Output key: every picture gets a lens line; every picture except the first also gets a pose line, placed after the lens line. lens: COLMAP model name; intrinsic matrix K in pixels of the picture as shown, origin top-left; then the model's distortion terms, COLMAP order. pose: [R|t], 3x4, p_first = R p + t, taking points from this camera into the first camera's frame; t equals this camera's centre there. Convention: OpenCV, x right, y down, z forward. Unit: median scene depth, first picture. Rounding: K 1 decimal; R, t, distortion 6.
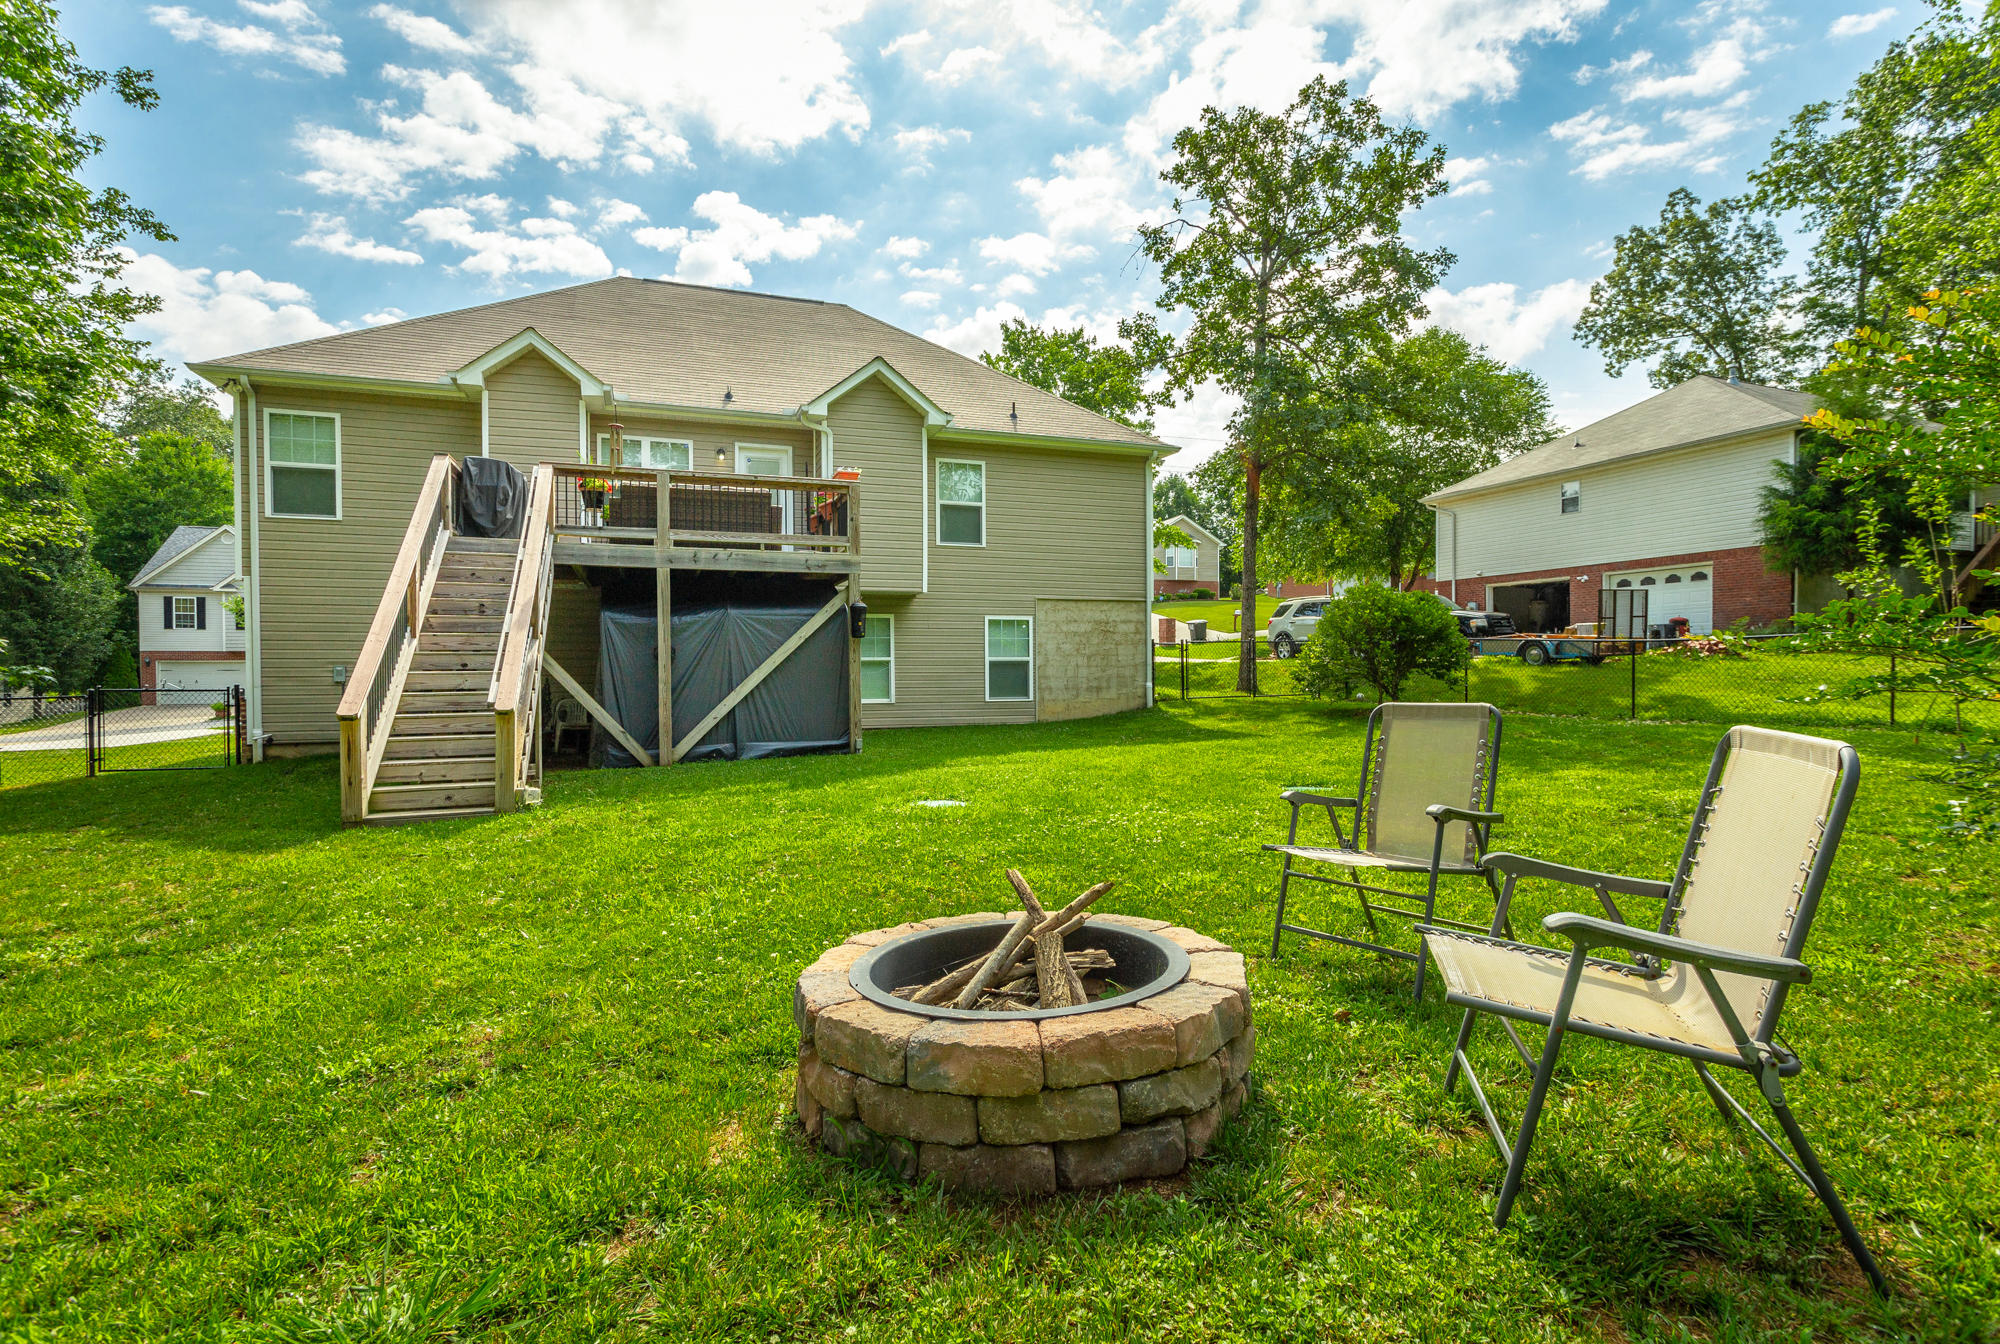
lens RADIAL K [[961.8, 0, 998.1], [0, 961.8, 678.3], [0, 0, 1]] dist [-0.003160, 0.001846]
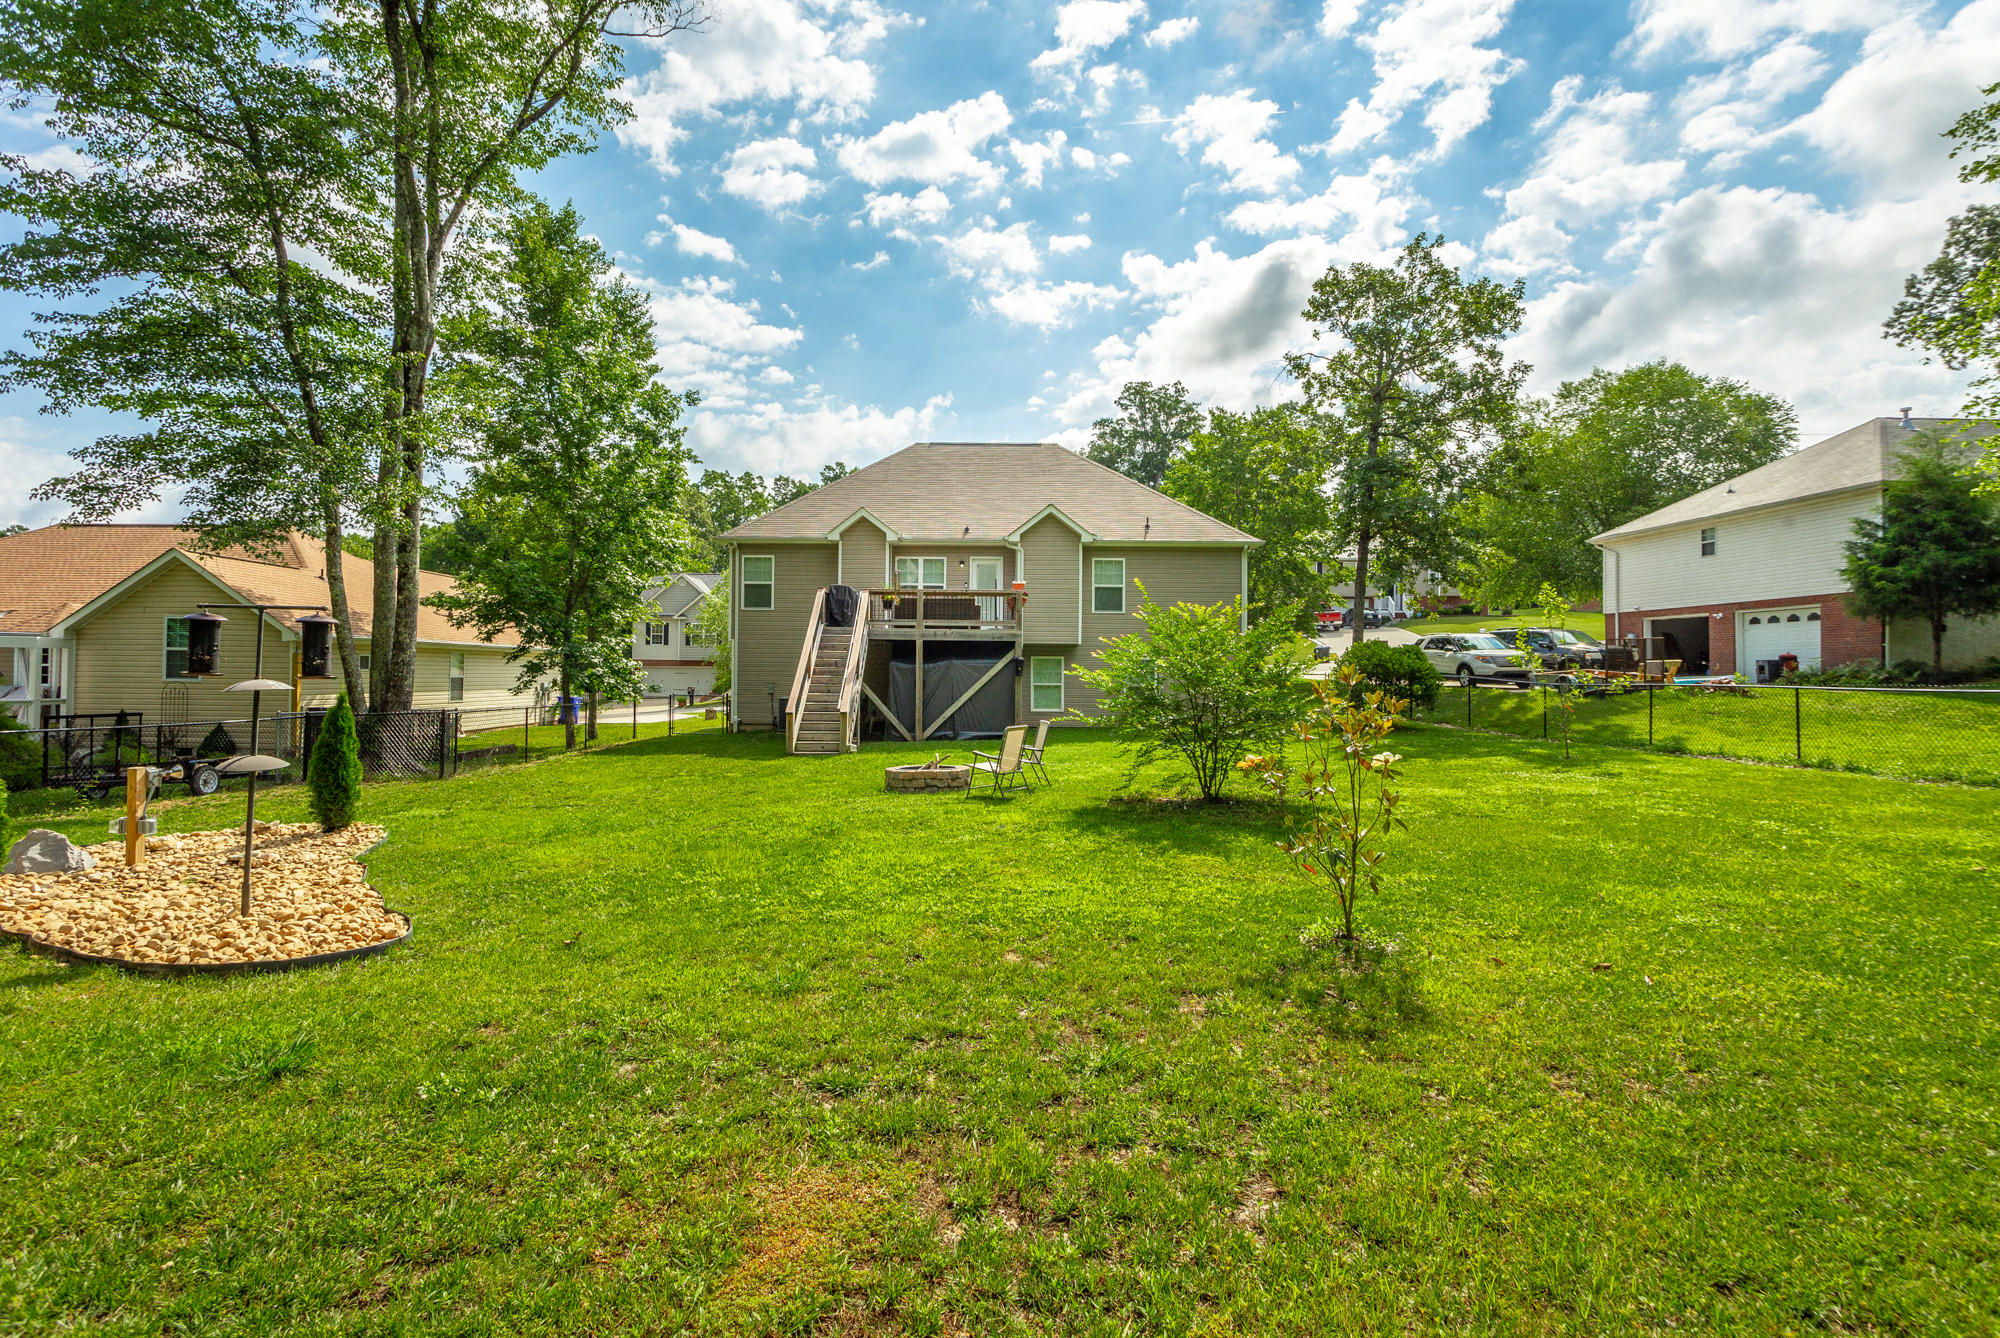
lens RADIAL K [[945.3, 0, 950.5], [0, 945.3, 665.4], [0, 0, 1]] dist [-0.002515, 0.000393]
pose [[0.930914, 0.011338, -0.365063, 0.298280], [-0.017043, 0.999778, -0.012408, -0.029050], [0.364841, 0.017773, 0.930900, -0.552464]]
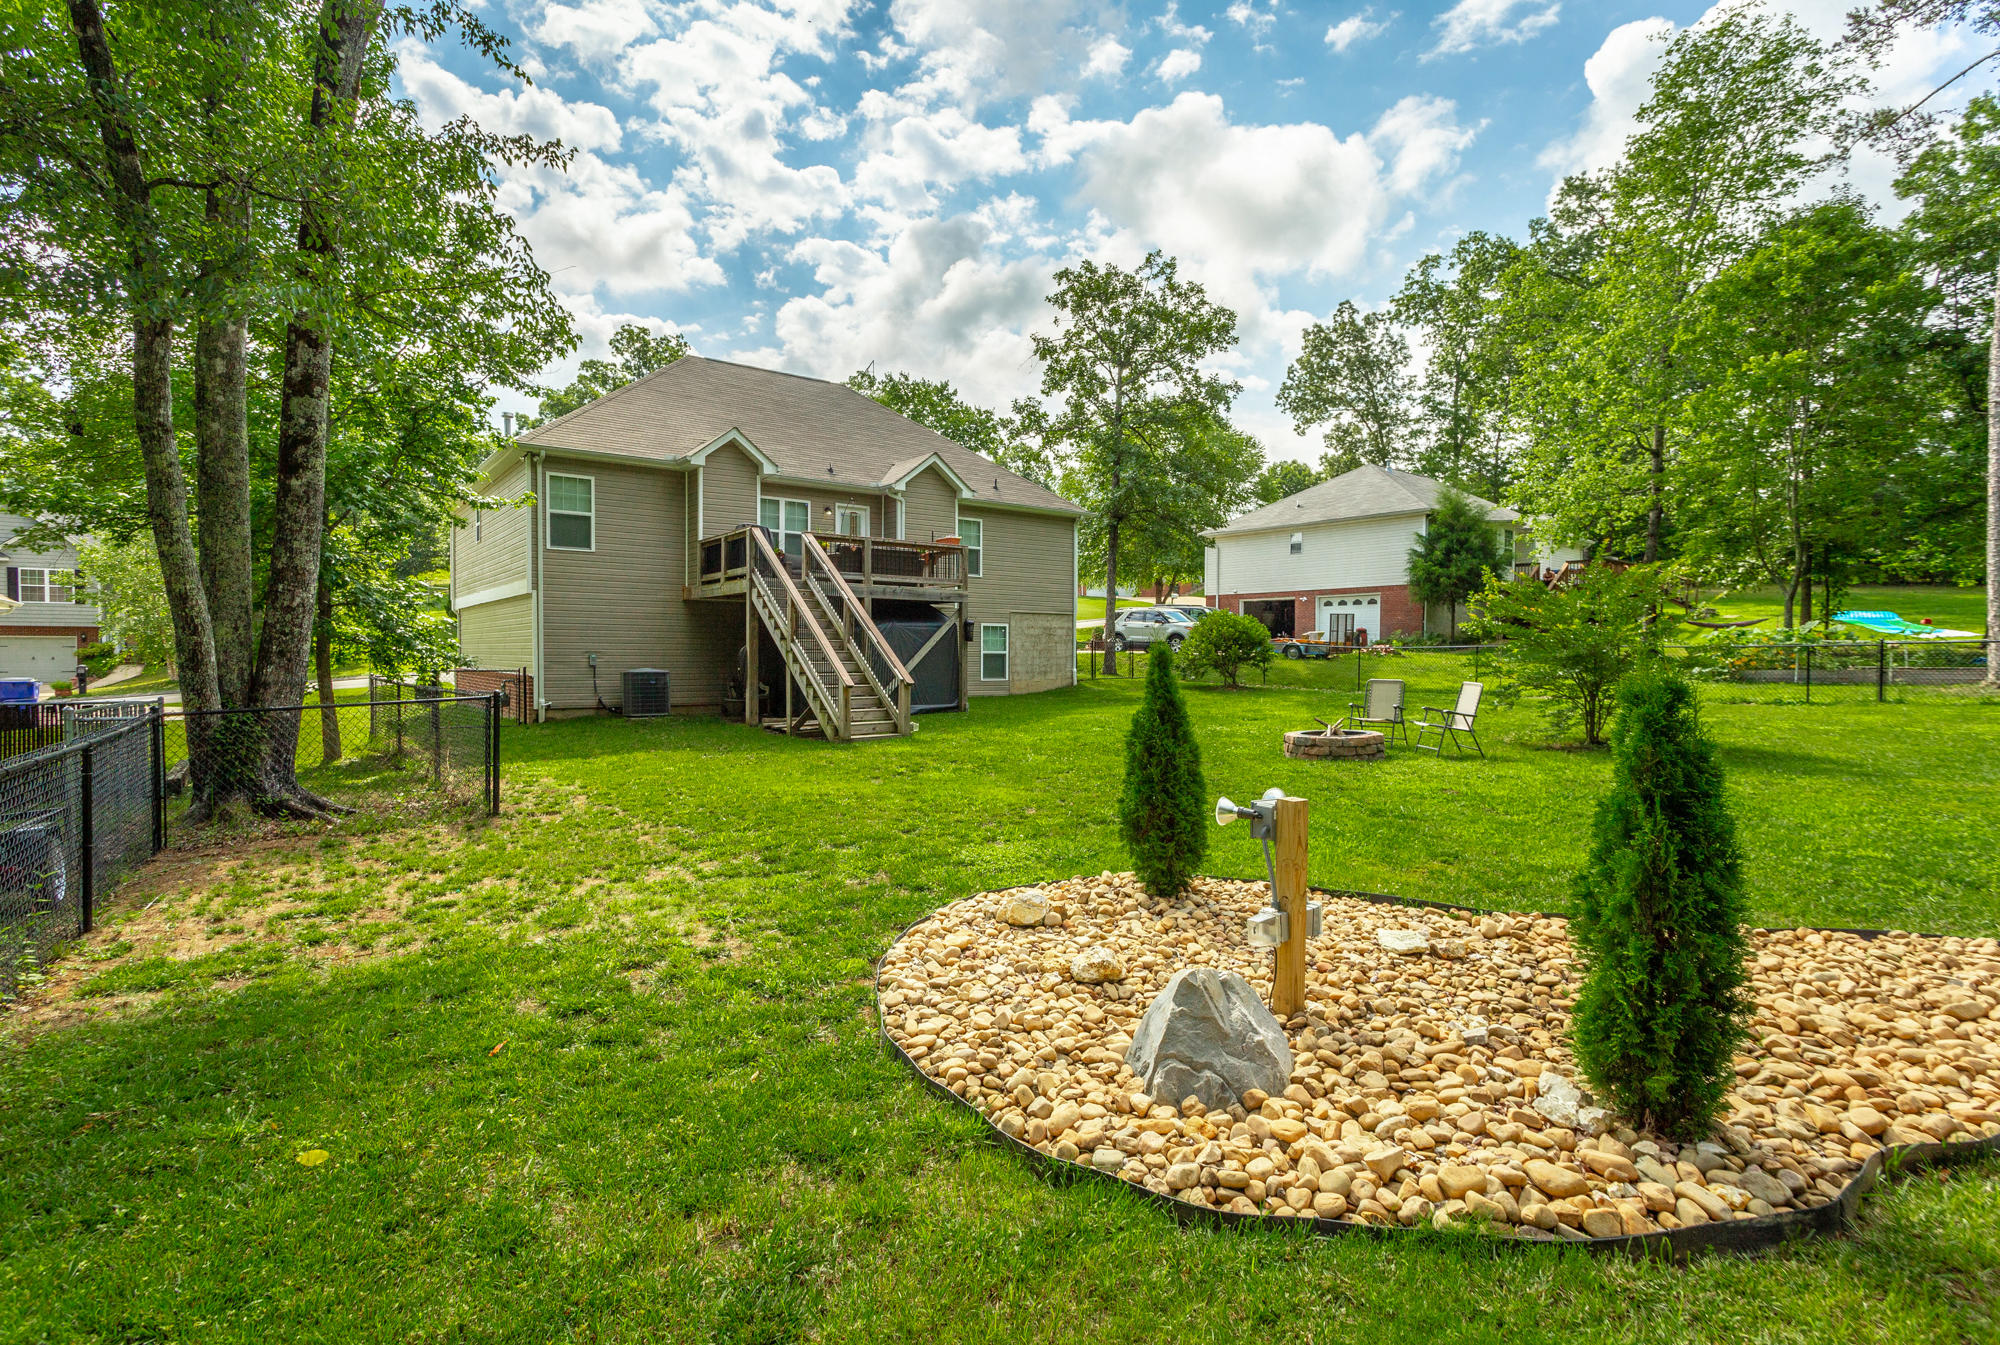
lens RADIAL K [[961.8, 0, 1001.4], [0, 961.8, 673.3], [0, 0, 1]] dist [-0.003160, 0.001846]
pose [[0.955588, 0.004472, 0.294673, -0.443729], [-0.008432, 0.999890, 0.012171, -0.006011], [-0.294586, -0.014115, 0.955521, -0.456586]]
